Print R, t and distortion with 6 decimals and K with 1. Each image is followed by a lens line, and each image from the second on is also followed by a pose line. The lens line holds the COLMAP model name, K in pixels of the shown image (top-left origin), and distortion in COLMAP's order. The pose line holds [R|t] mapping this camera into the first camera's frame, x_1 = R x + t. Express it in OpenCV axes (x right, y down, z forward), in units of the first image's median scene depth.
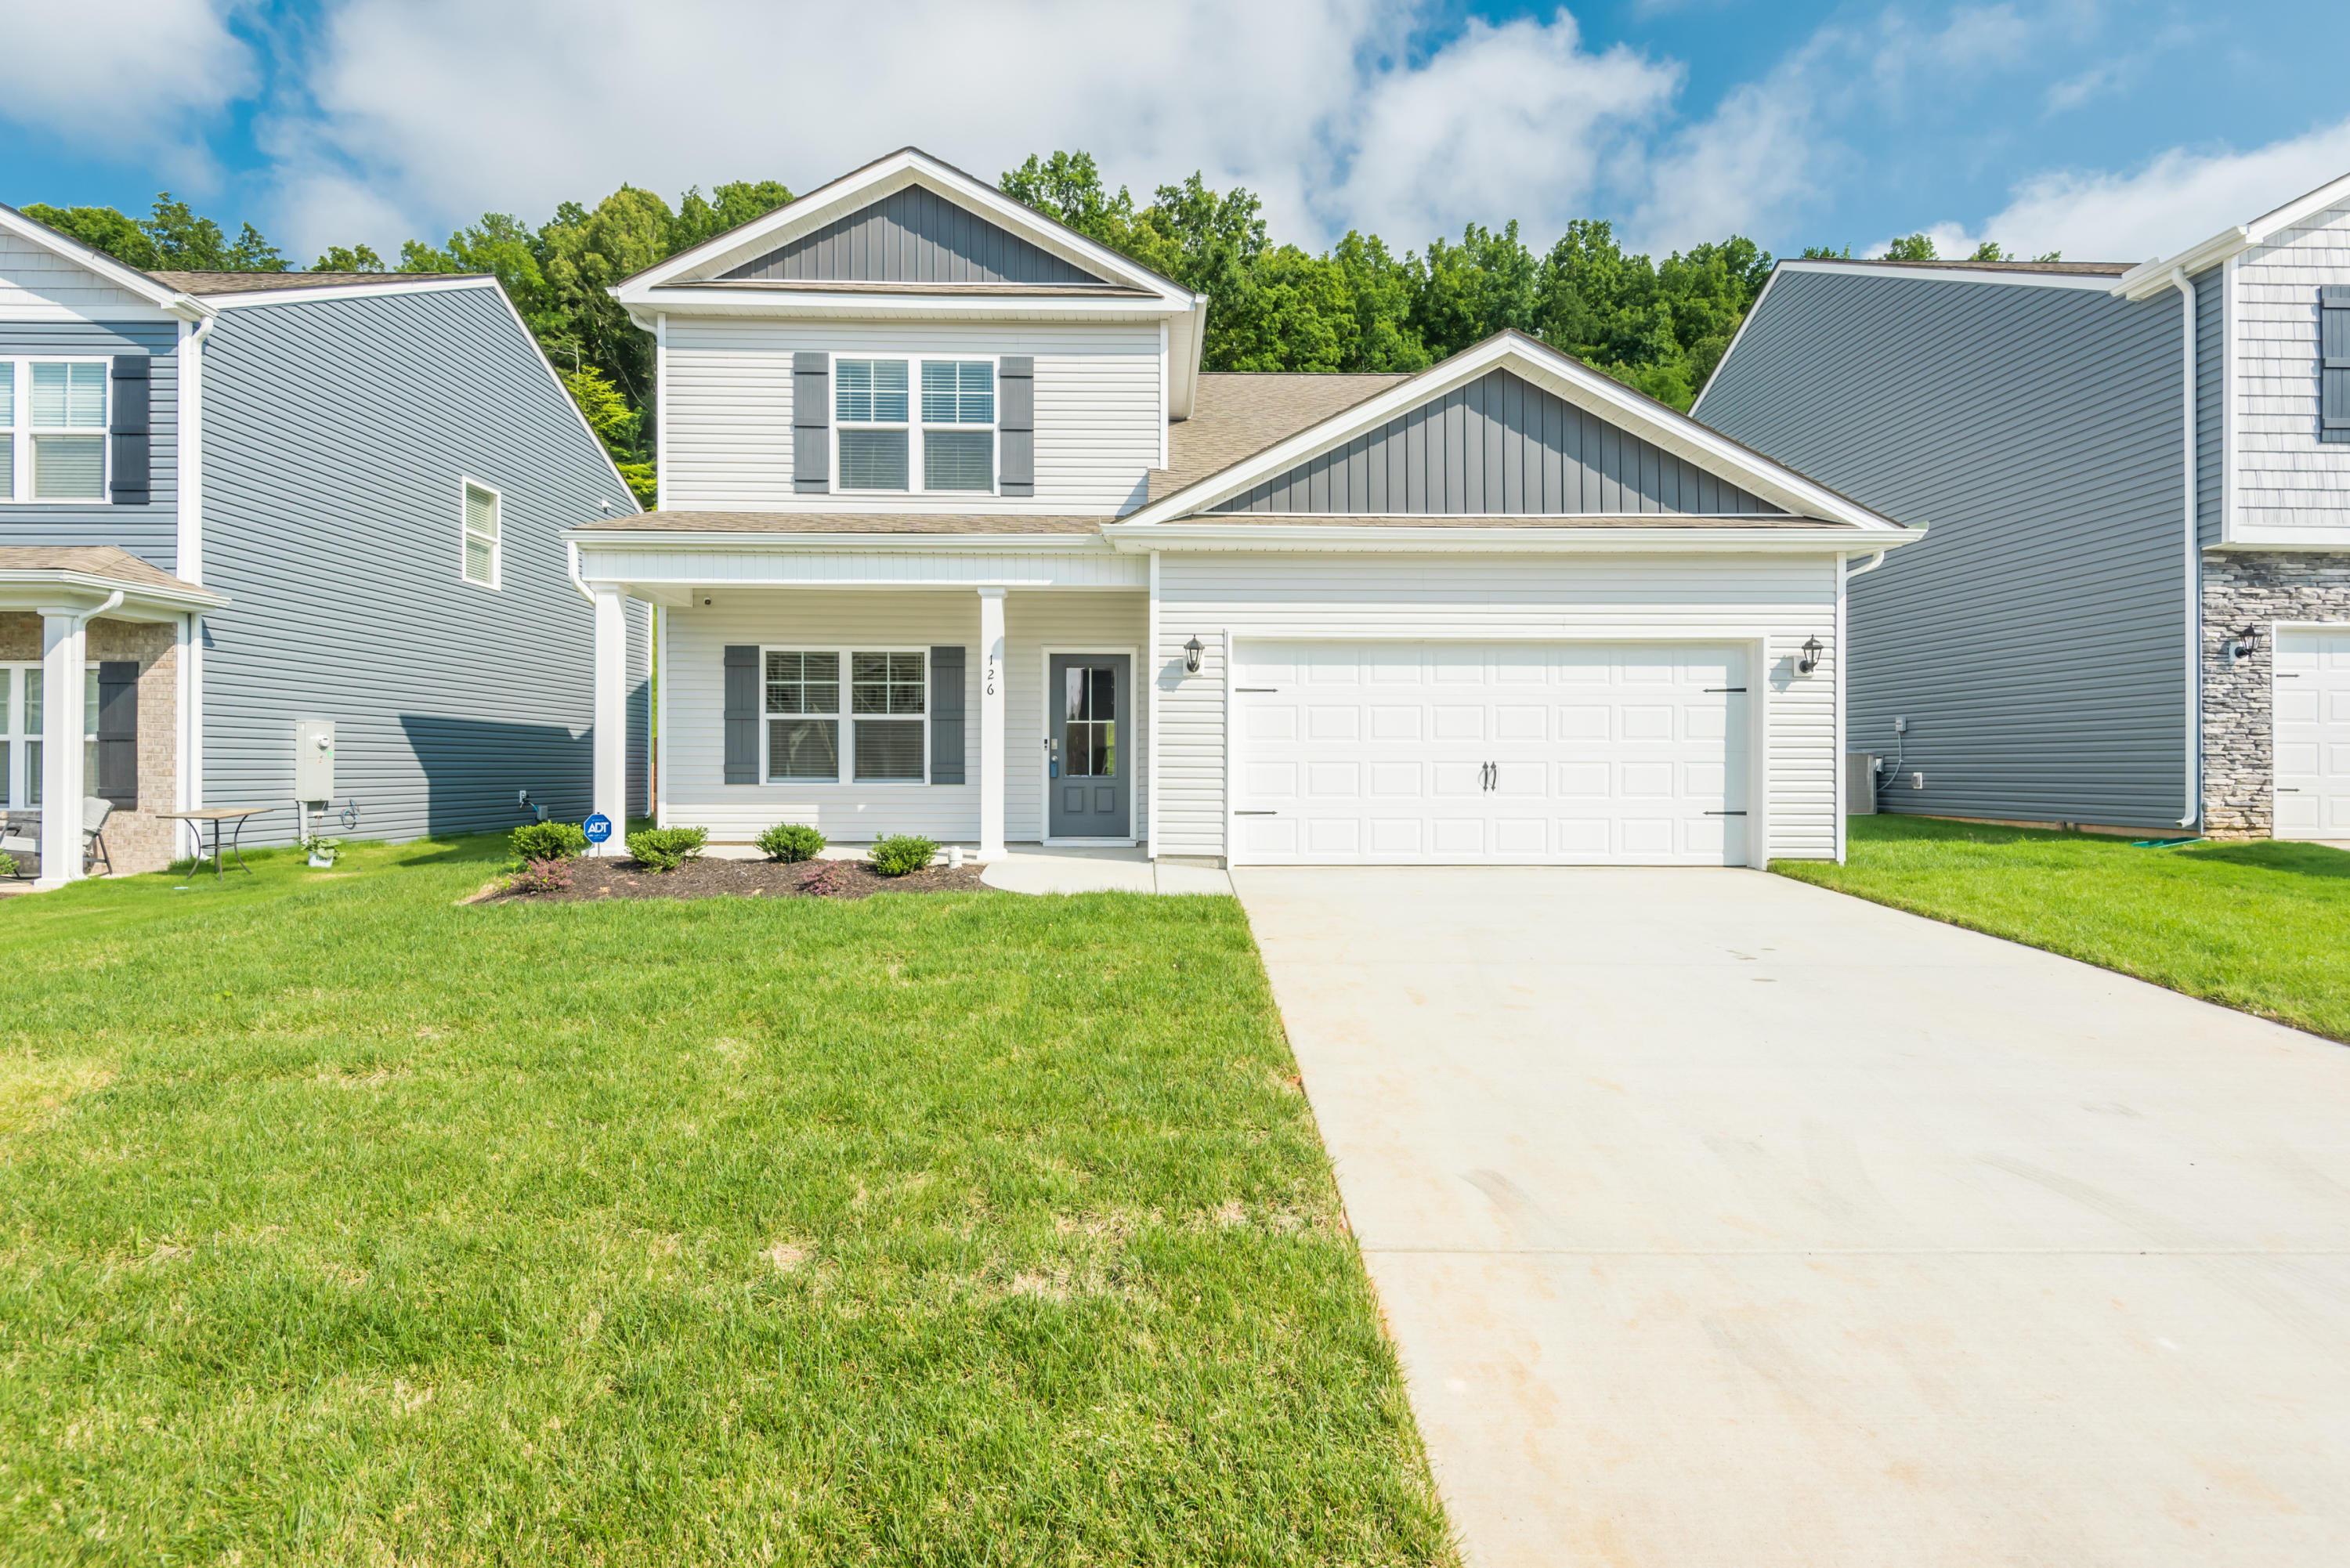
lens RADIAL K [[1069.1, 0, 1176.1], [0, 1069.1, 773.9], [0, 0, 1]] dist [0.026711, -0.011800]
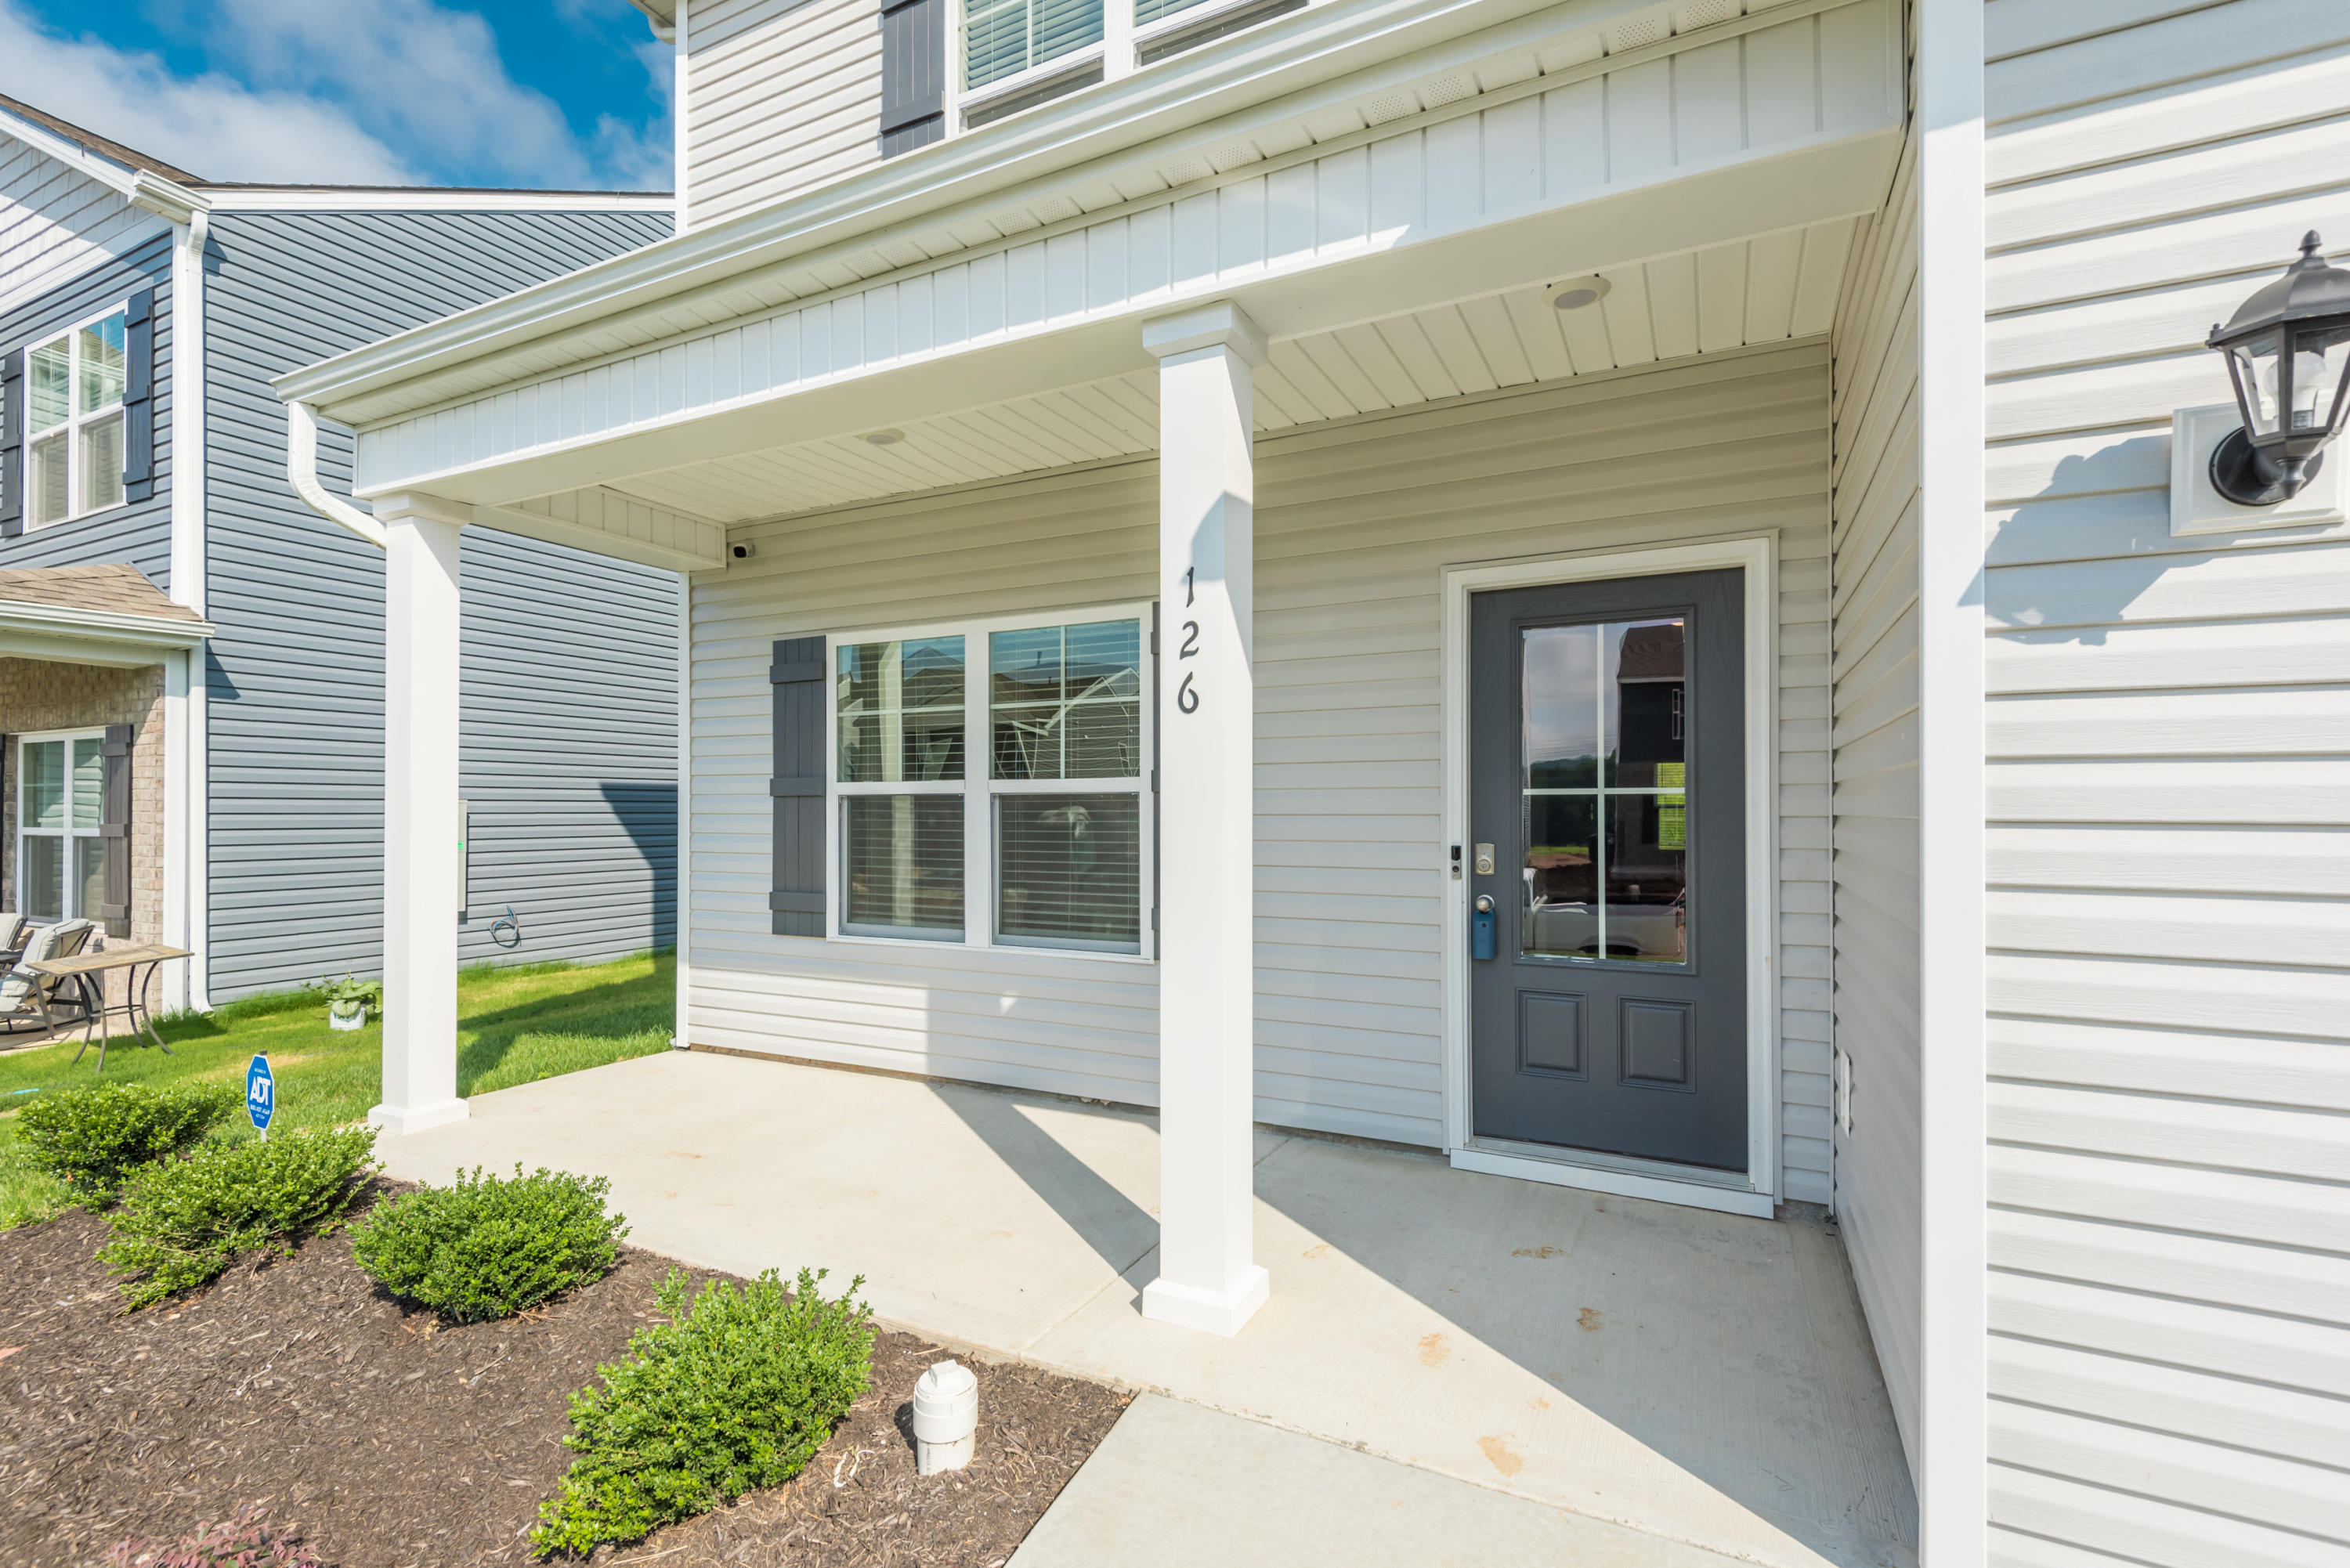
lens RADIAL K [[1069.1, 0, 1165.1], [0, 1069.1, 801.7], [0, 0, 1]] dist [0.026711, -0.011800]
pose [[0.879019, -0.006686, -0.476740, -0.043079], [0.000363, 0.999911, -0.013355, -0.041914], [0.476787, 0.011567, 0.878943, 0.666947]]
